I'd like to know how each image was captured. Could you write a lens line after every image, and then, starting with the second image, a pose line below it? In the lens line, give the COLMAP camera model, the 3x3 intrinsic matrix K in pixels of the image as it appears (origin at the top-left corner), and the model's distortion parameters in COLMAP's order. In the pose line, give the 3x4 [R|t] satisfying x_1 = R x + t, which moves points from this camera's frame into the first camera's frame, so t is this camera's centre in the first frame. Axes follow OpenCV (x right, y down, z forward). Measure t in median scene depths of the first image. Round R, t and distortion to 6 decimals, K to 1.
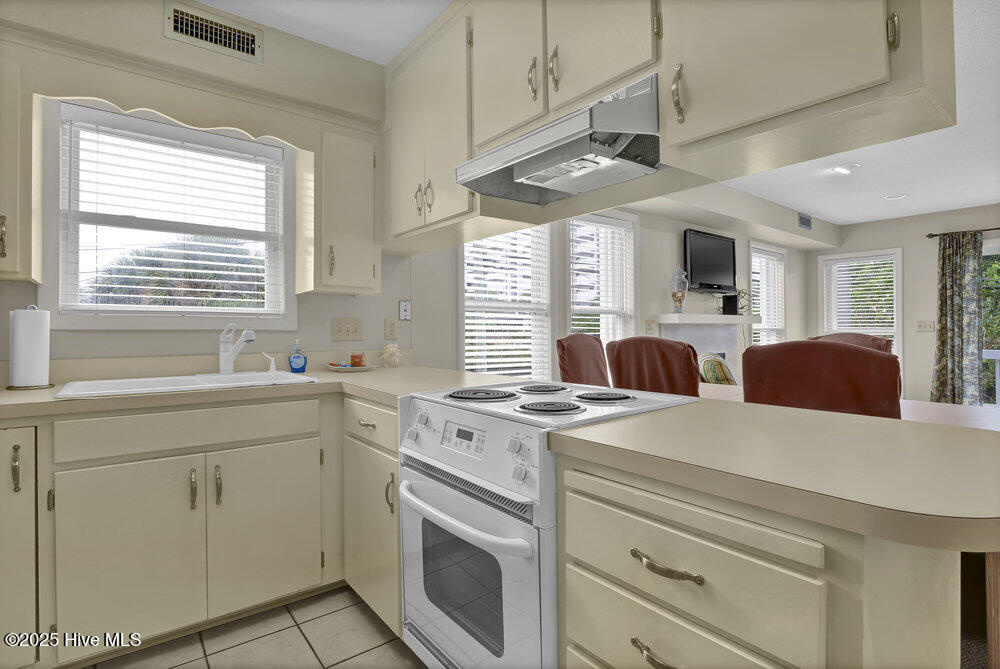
lens RADIAL K [[507.0, 0, 499.3], [0, 507.0, 324.7], [0, 0, 1]] dist [0.003089, -0.000755]
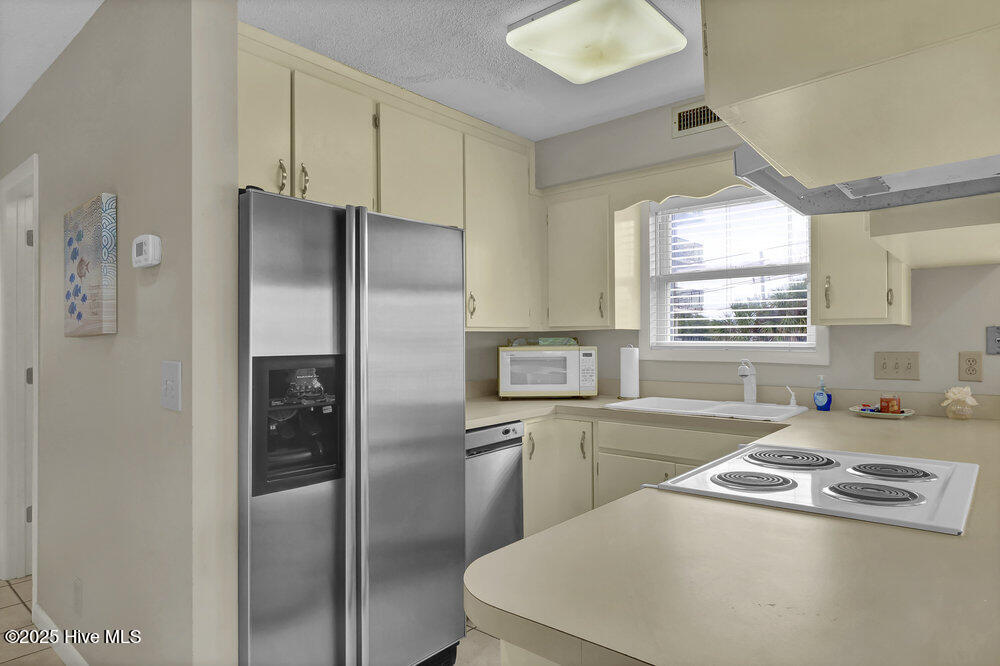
lens RADIAL K [[591.5, 0, 501.0], [0, 591.5, 336.8], [0, 0, 1]] dist [0.001244, 0.000556]
pose [[0.196162, -0.006729, -0.980548, 0.614210], [0.011846, 0.999920, -0.004492, -0.048302], [0.980500, -0.010735, 0.196226, 0.223262]]
